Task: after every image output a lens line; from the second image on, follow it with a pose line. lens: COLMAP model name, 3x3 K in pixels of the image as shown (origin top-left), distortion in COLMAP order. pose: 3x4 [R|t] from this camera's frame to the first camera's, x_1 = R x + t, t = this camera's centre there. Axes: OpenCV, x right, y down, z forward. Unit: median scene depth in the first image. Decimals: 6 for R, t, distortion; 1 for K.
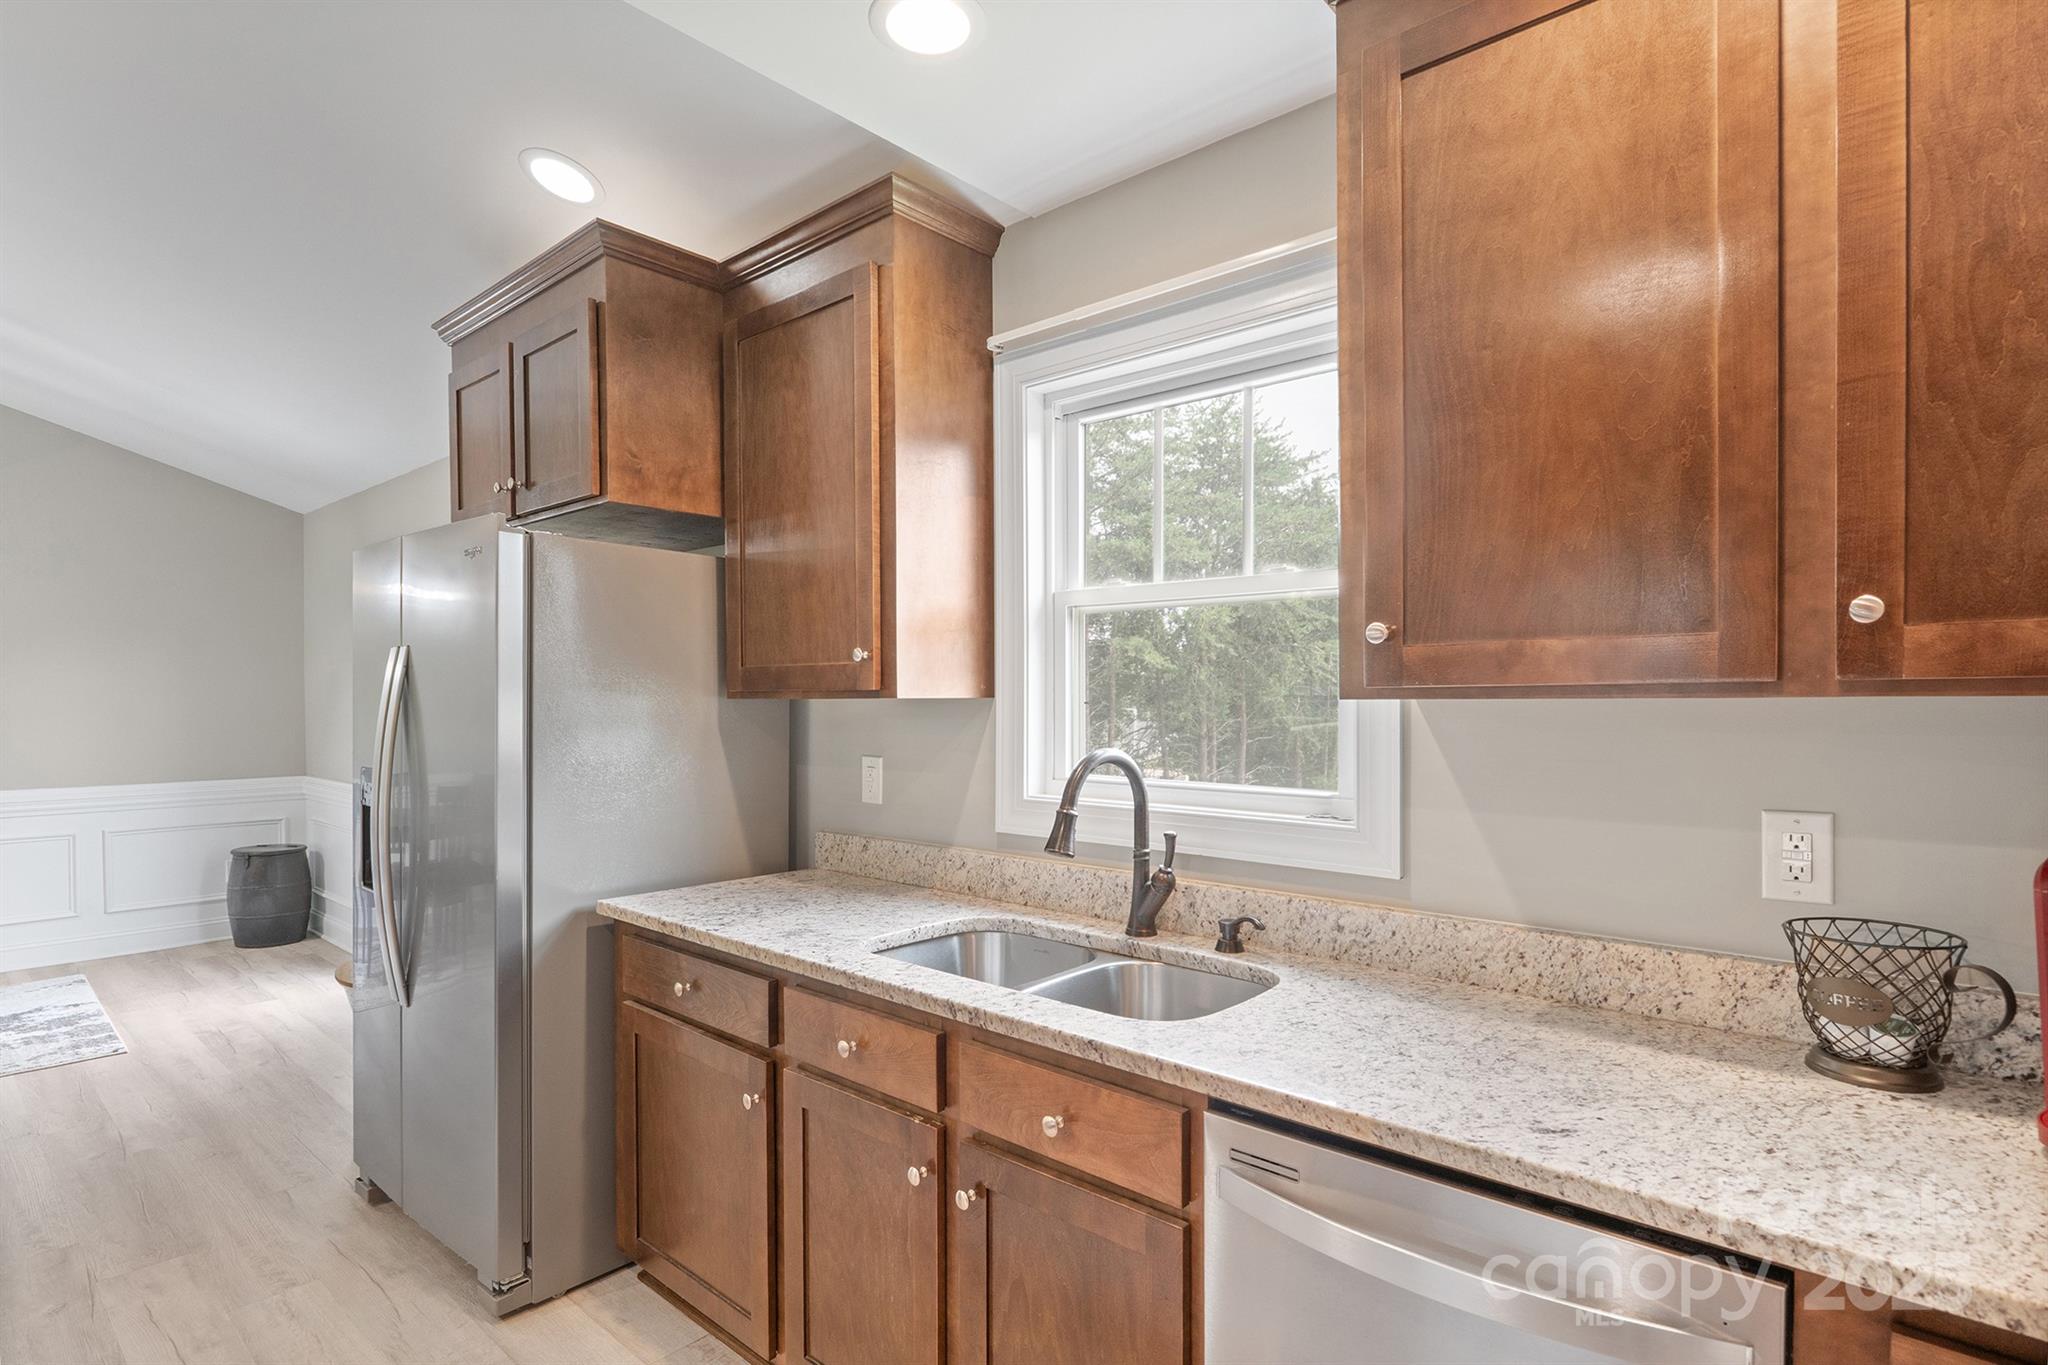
lens RADIAL K [[1047.9, 0, 1024.5], [0, 1047.9, 700.2], [0, 0, 1]] dist [-0.001573, 0.000409]
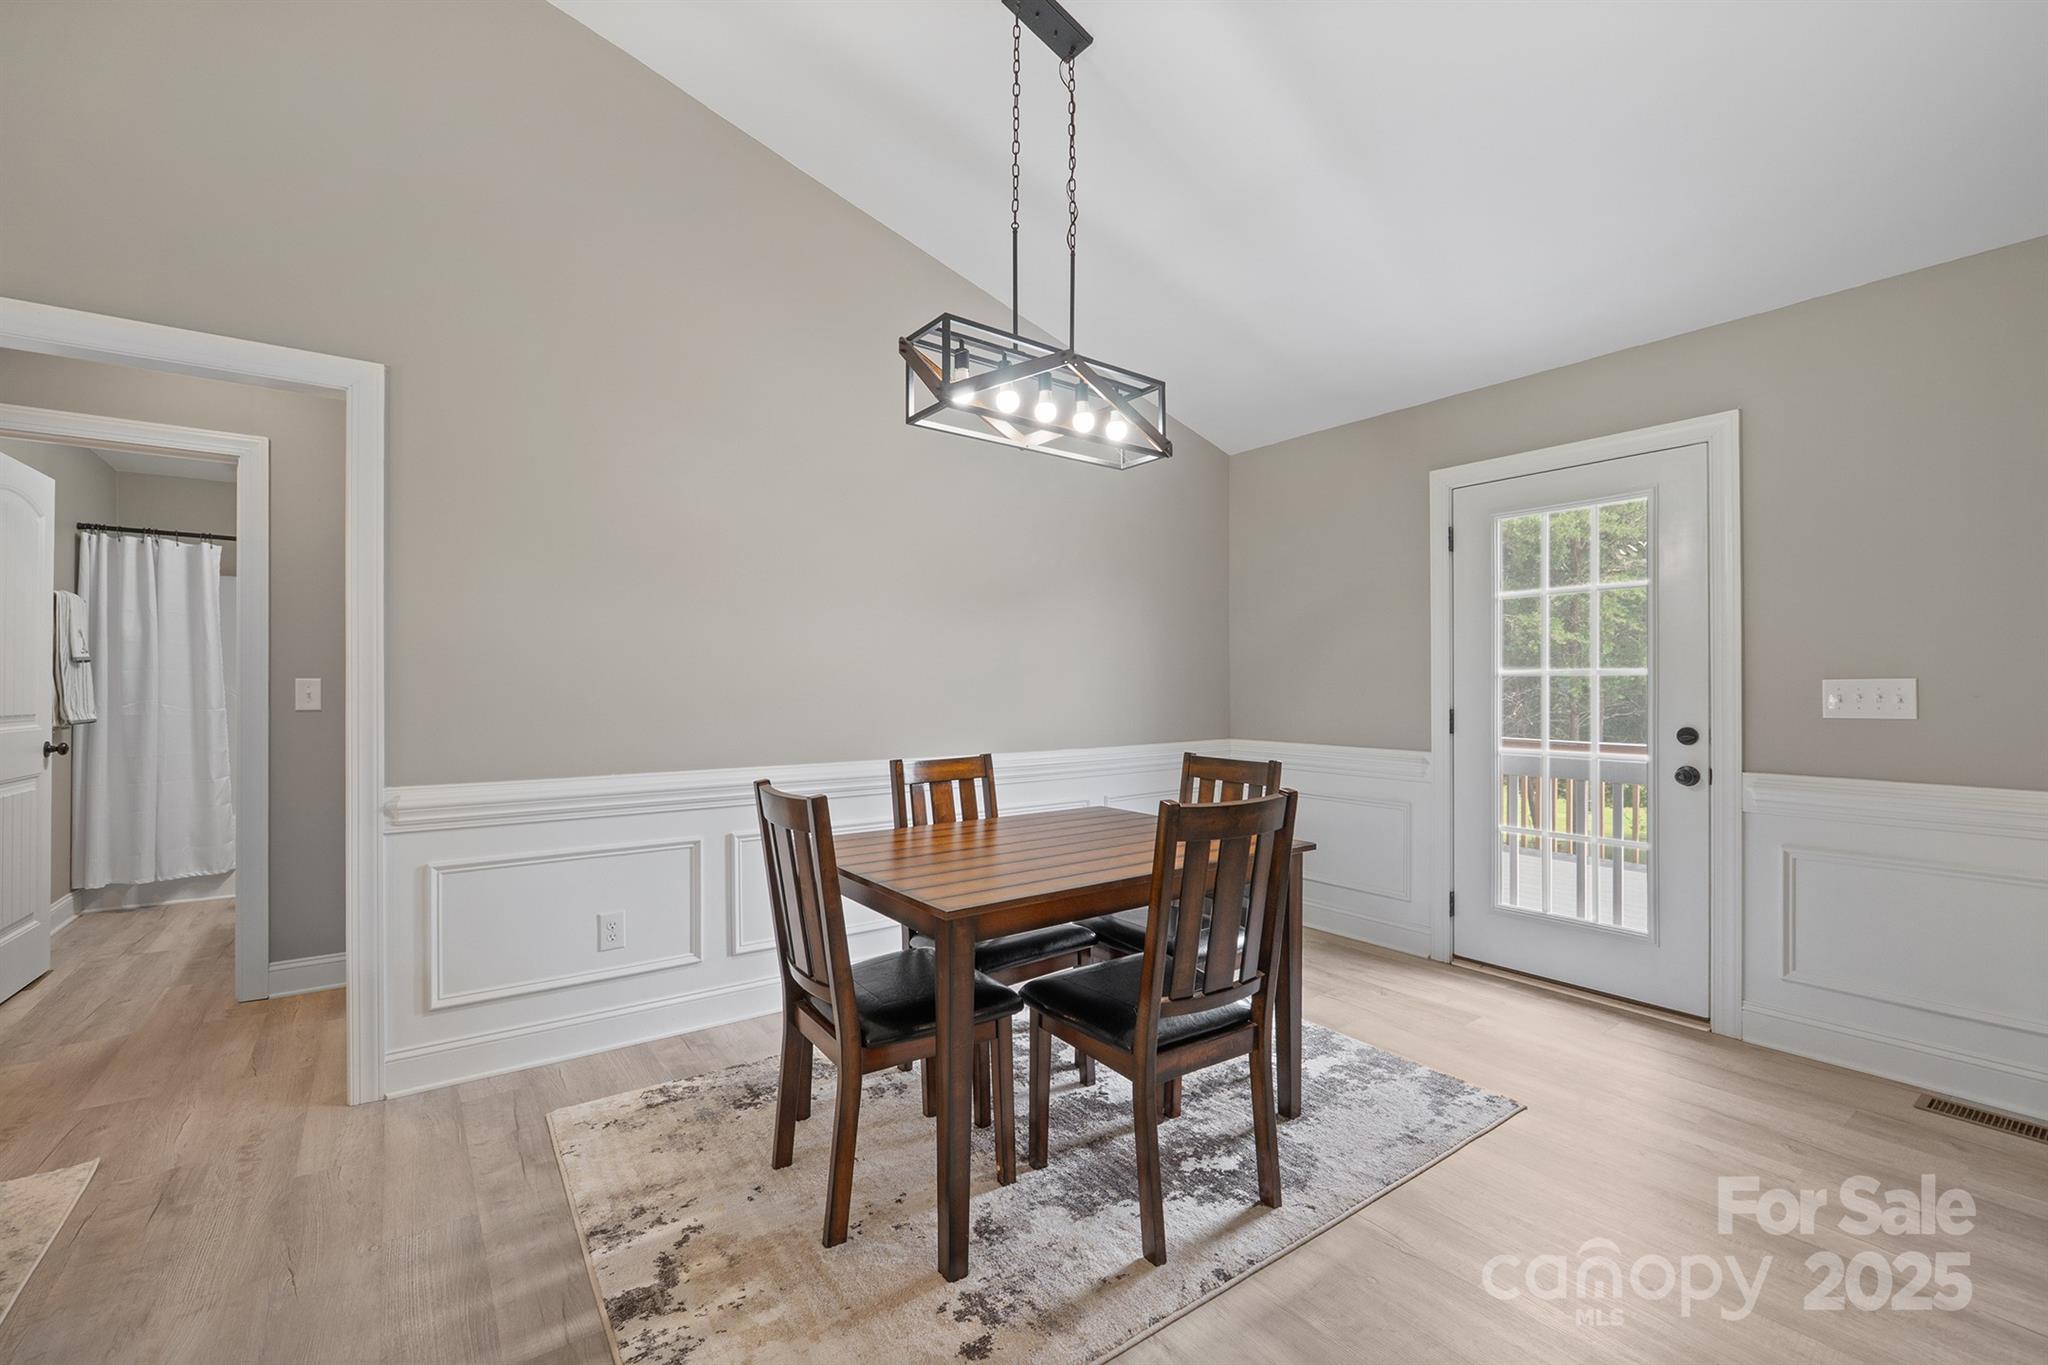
lens RADIAL K [[884.8, 0, 1024.0], [0, 884.8, 682.5], [0, 0, 1]] dist [-0.011501, 0.000747]
pose [[0.978595, -0.000715, -0.205794, -2.056341], [-0.000448, 0.999984, -0.005602, 0.079084], [0.205795, 0.005574, 0.978579, 0.611956]]
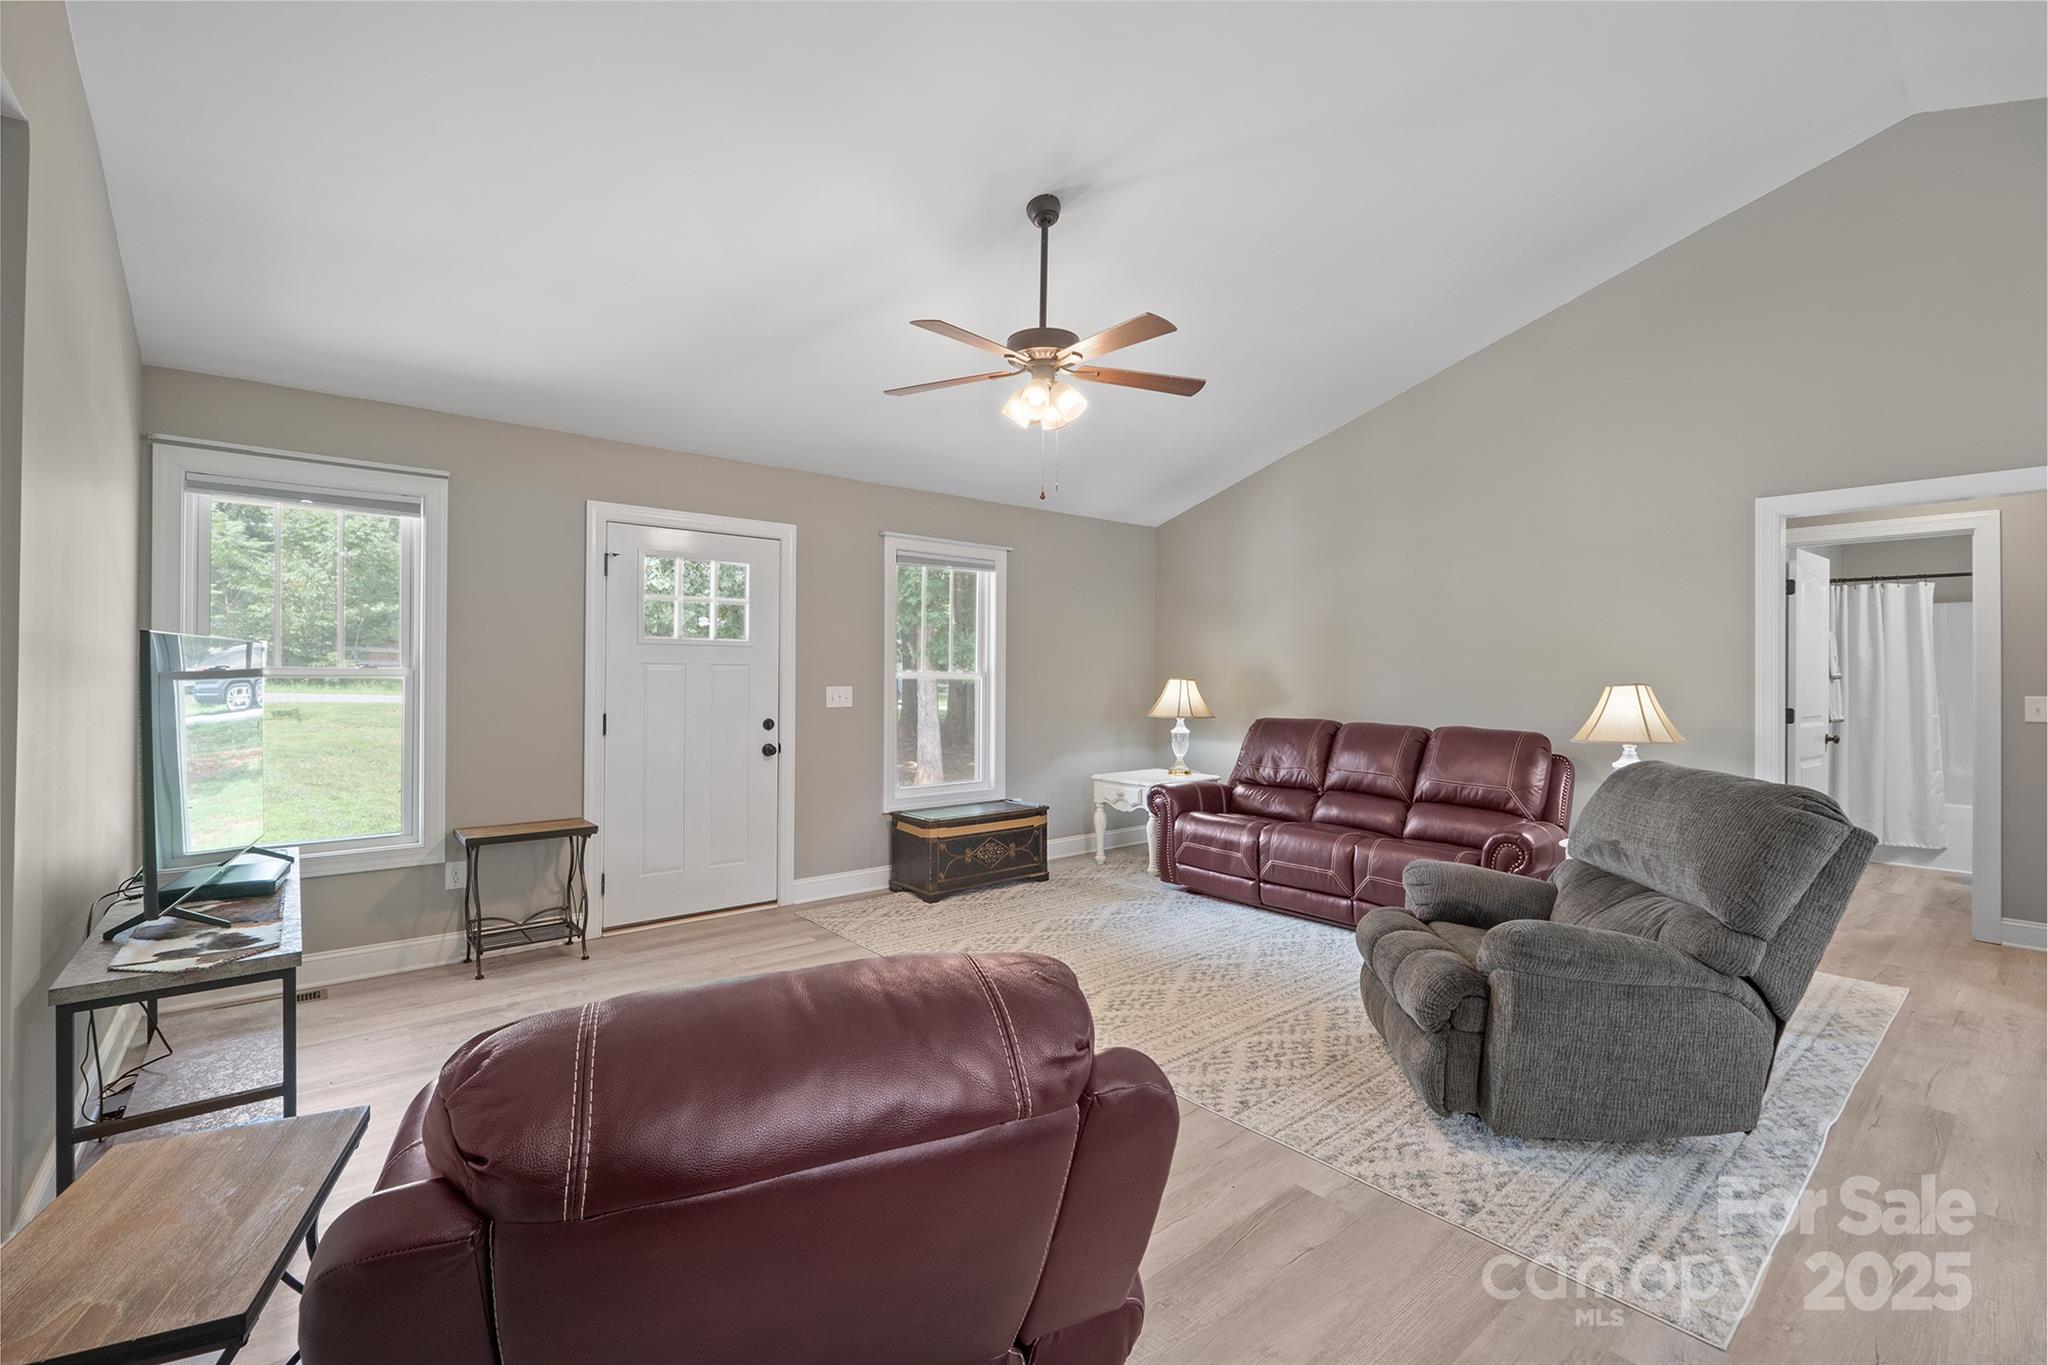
lens RADIAL K [[891.5, 0, 1013.0], [0, 891.5, 667.2], [0, 0, 1]] dist [-0.009603, 0.000150]
pose [[-0.138481, -0.008760, -0.990326, -1.360676], [-0.010912, 0.999914, -0.007319, 0.035046], [0.990305, 0.009793, -0.138565, -0.122920]]
